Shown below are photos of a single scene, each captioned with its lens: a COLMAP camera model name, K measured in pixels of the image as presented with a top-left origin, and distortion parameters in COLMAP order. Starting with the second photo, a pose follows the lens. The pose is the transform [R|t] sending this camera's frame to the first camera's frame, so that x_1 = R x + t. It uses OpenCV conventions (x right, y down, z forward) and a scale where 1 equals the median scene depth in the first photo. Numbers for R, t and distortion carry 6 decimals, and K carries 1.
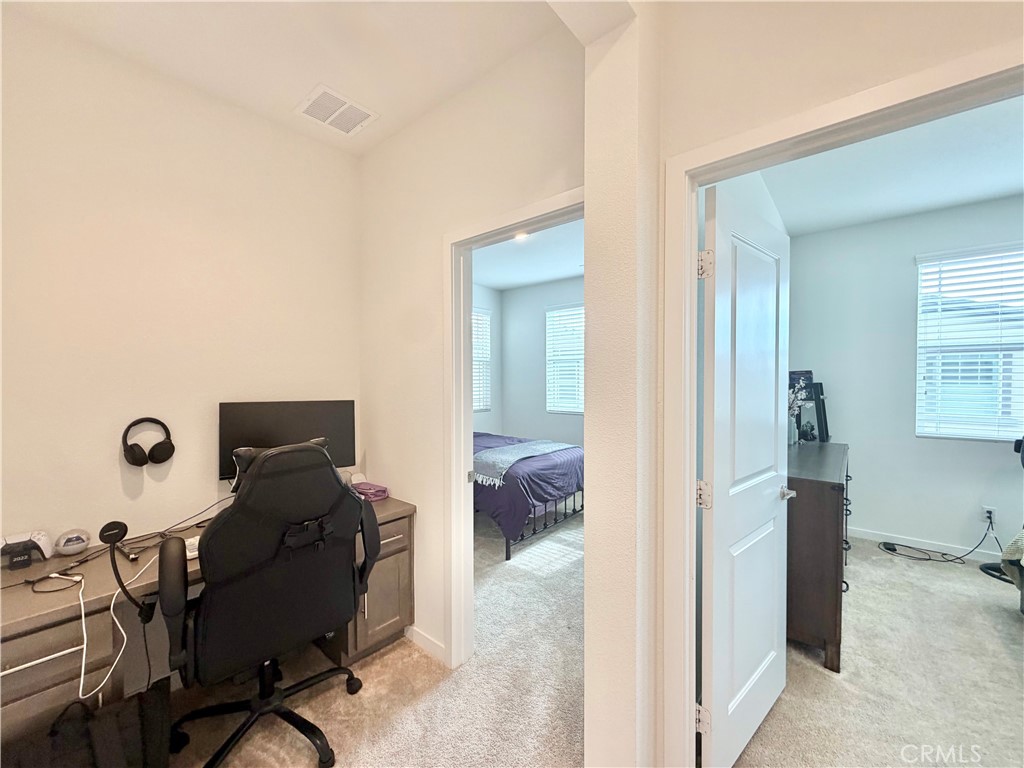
lens RADIAL K [[411.4, 0, 510.9], [0, 411.4, 387.0], [0, 0, 1]] dist [0.000472, 0.000469]
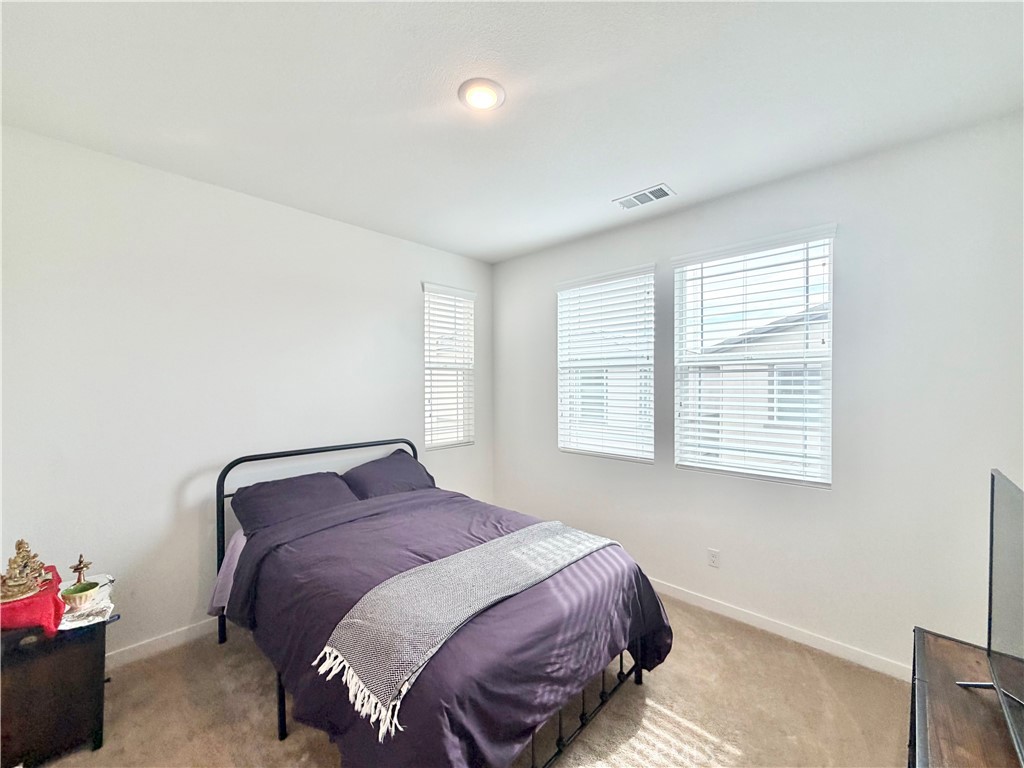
lens RADIAL K [[407.7, 0, 508.5], [0, 407.7, 386.0], [0, 0, 1]] dist [-0.001553, 0.000341]
pose [[0.997309, 0.001542, -0.073295, 0.086541], [-0.002427, 0.999925, -0.011988, -0.045719], [0.073271, 0.012134, 0.997238, 0.570668]]
